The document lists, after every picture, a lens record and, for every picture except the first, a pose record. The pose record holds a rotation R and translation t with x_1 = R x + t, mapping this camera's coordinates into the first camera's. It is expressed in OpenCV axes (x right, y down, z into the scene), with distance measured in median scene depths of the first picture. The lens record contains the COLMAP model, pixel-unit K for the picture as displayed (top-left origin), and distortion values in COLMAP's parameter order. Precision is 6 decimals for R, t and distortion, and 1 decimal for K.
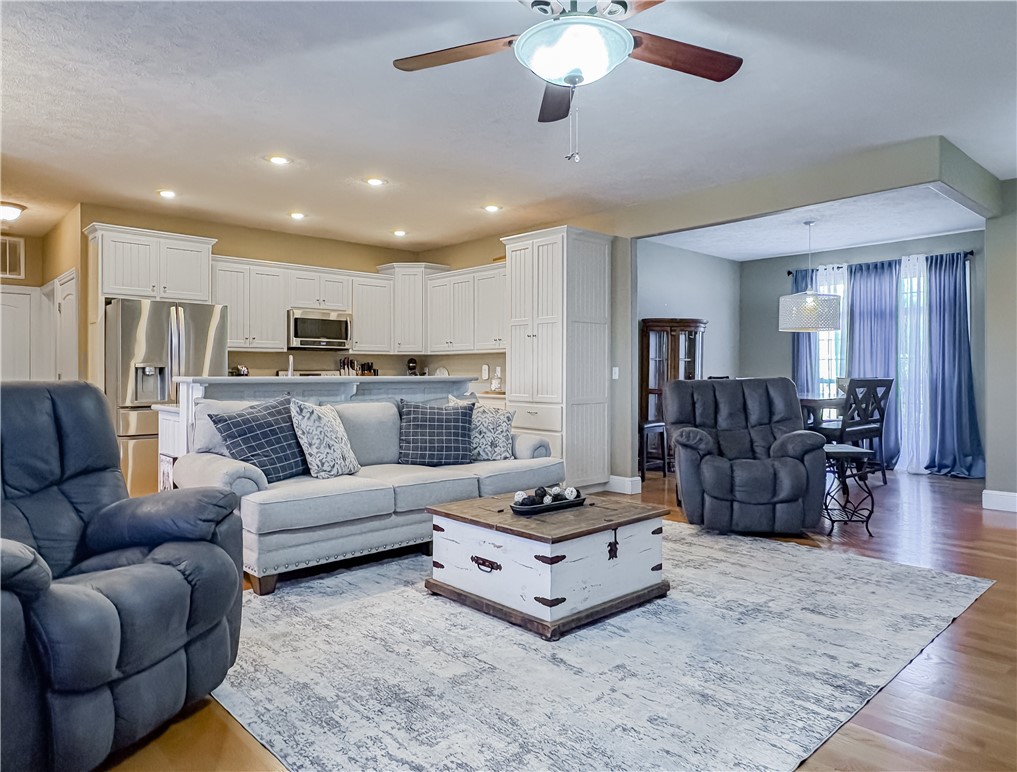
lens RADIAL K [[676.7, 0, 506.9], [0, 676.7, 384.4], [0, 0, 1]] dist [0.000377, 0.003525]
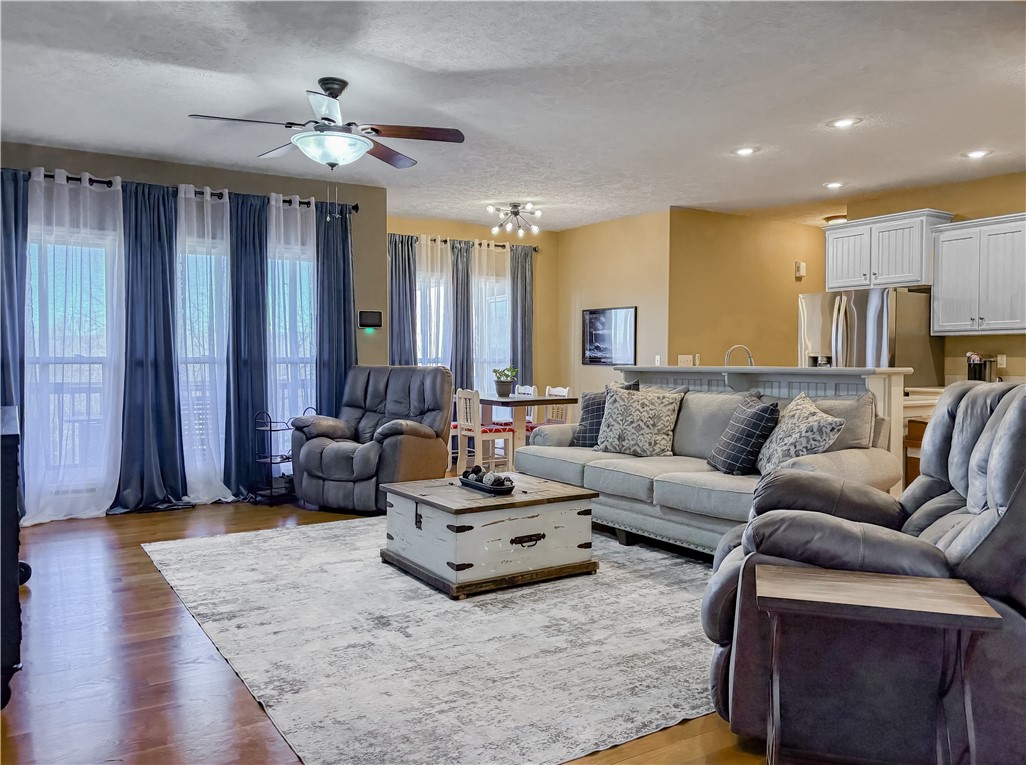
lens RADIAL K [[812.1, 0, 514.5], [0, 812.1, 376.2], [0, 0, 1]] dist [0.047408, -0.008641]
pose [[-0.198771, 0.020624, -0.979829, 1.397441], [-0.017426, 0.999546, 0.024574, -0.031832], [0.979891, 0.021959, -0.198321, 1.368143]]
